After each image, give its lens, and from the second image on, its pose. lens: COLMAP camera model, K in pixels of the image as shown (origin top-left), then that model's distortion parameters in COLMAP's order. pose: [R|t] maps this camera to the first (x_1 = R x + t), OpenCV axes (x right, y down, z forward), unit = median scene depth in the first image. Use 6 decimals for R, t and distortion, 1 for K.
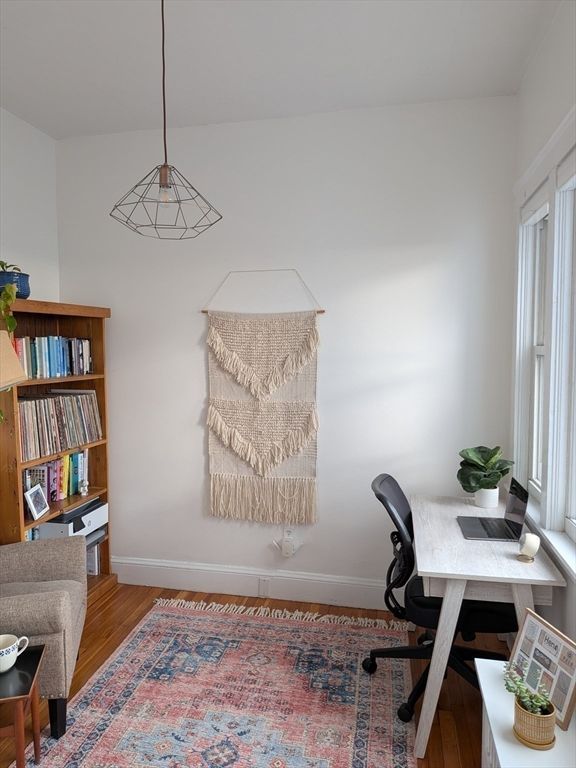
lens RADIAL K [[553.8, 0, 284.4], [0, 553.8, 385.6], [0, 0, 1]] dist [0.003152, -0.007737]
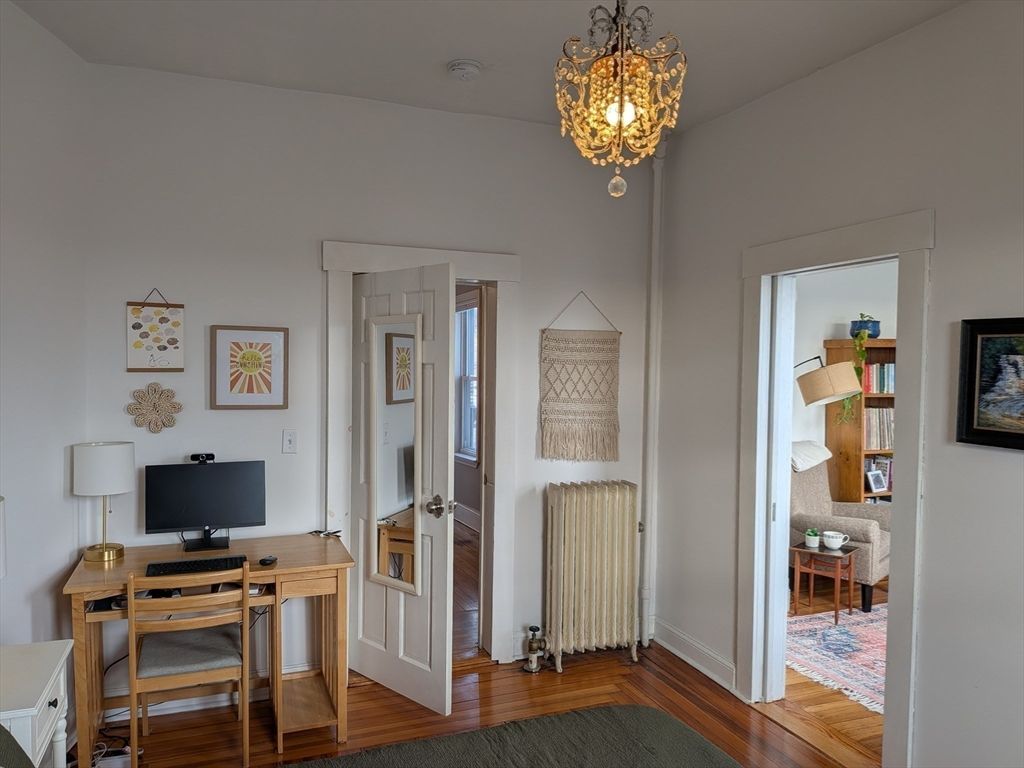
lens RADIAL K [[738.4, 0, 508.9], [0, 738.4, 386.0], [0, 0, 1]] dist [0.003152, -0.007737]
pose [[0.553457, 0.036081, -0.832096, 0.607779], [-0.071886, 0.997402, -0.004566, 0.046660], [0.829770, 0.062343, 0.554613, -0.854359]]
